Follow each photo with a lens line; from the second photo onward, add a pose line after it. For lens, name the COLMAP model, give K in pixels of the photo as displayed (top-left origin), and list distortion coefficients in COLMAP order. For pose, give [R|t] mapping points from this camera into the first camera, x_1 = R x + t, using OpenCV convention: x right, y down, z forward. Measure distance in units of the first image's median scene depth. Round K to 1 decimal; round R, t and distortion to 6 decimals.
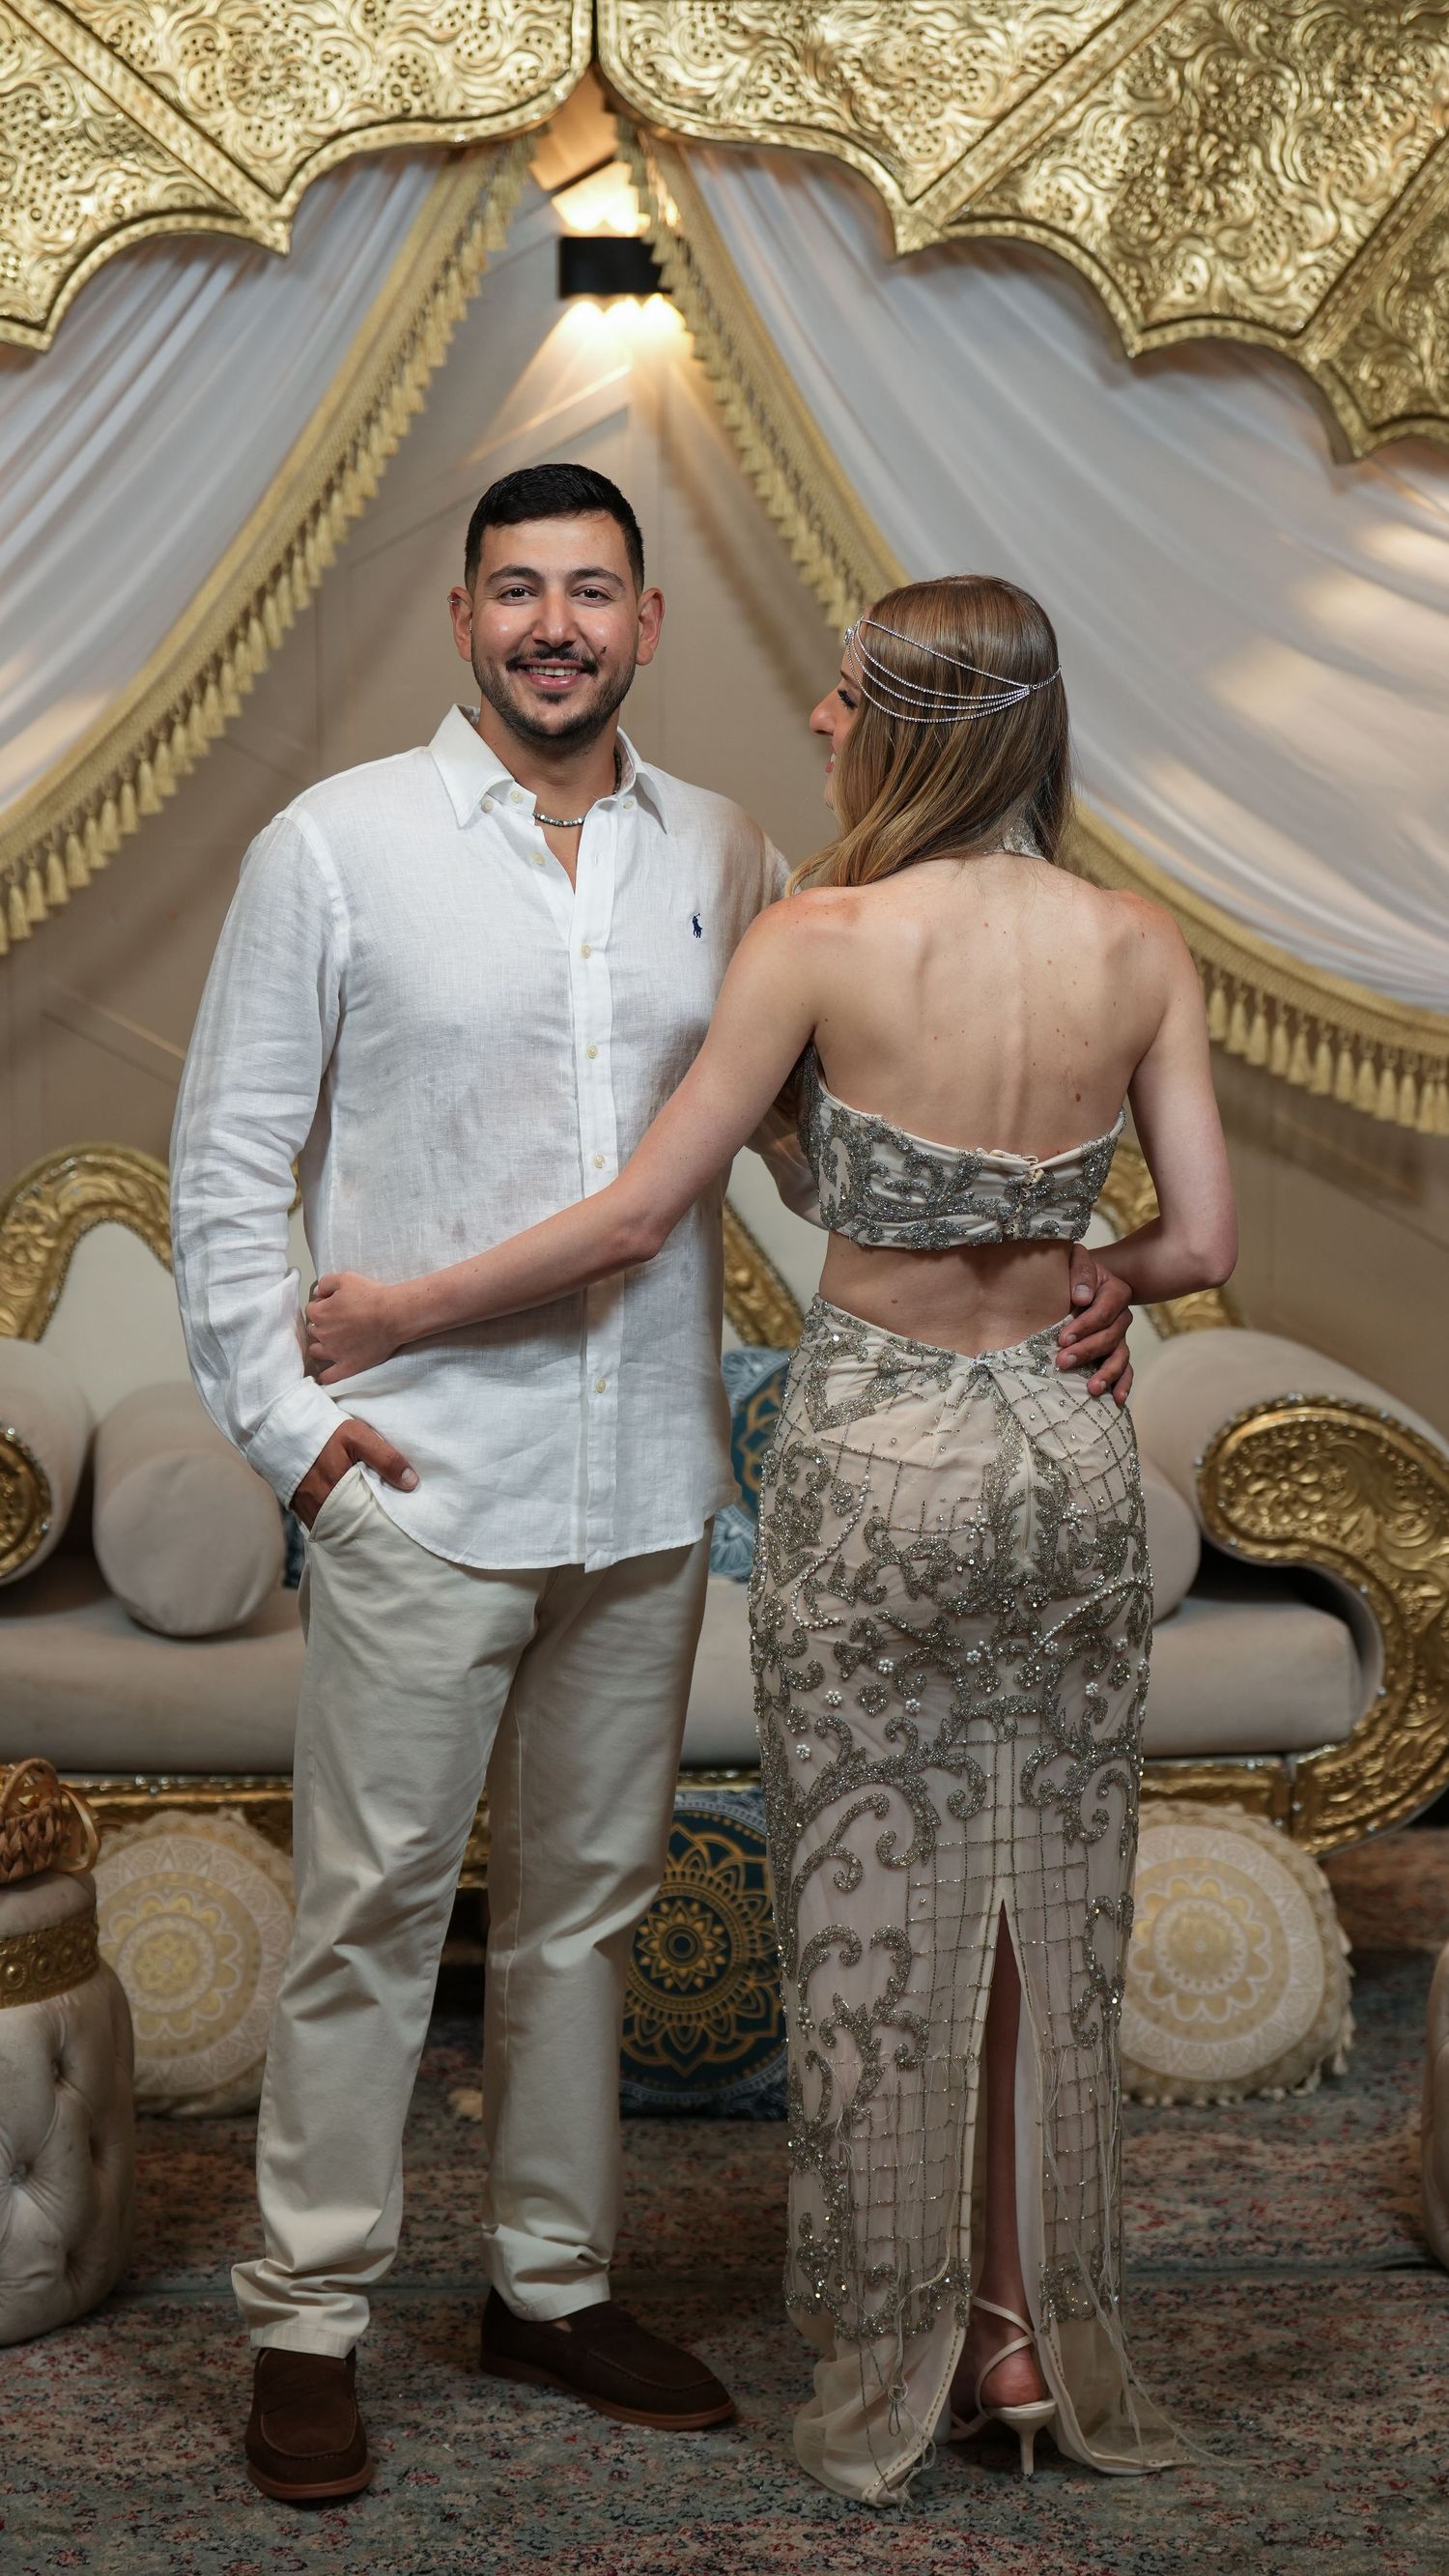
lens RADIAL K [[5094.4, 0, 667.6], [0, 5094.4, 1285.2], [0, 0, 1]] dist [0.016815, 0.000000]
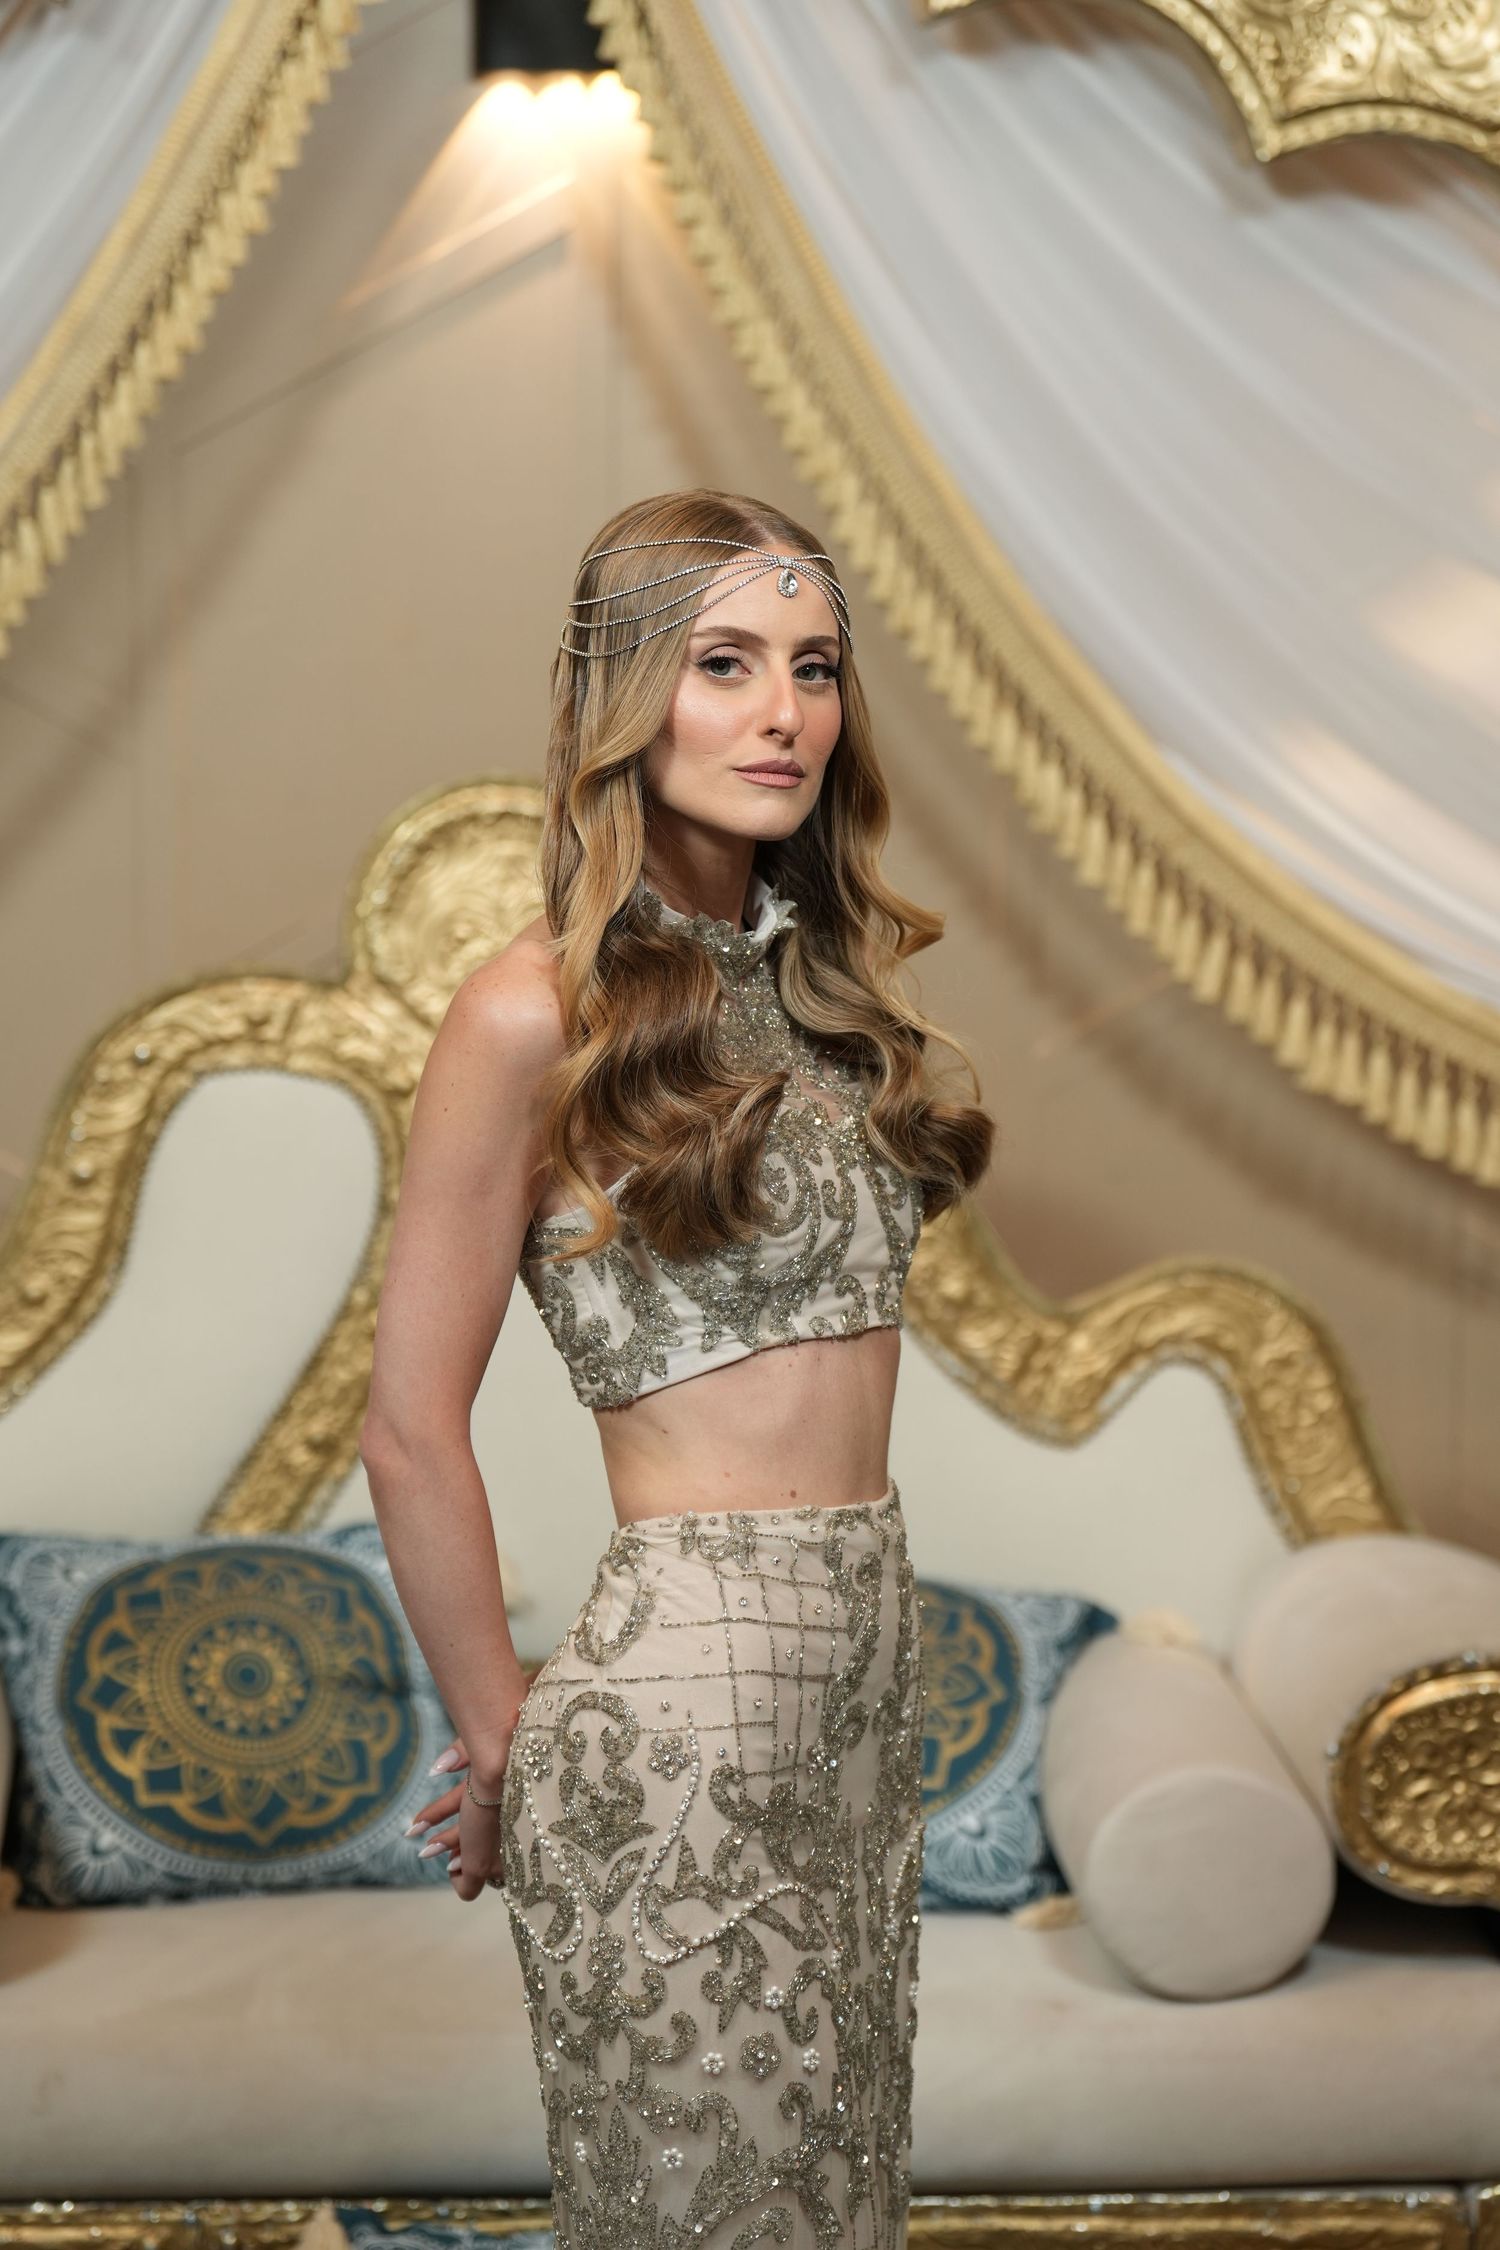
lens RADIAL K [[5804.8, 0, 752.4], [0, 5804.8, 1108.7], [0, 0, 1]] dist [0.343073, 0.000000]
pose [[0.999828, 0.010109, -0.015525, 0.034751], [-0.010611, 0.999412, -0.032595, -0.023611], [0.015186, 0.032754, 0.999348, 0.192556]]
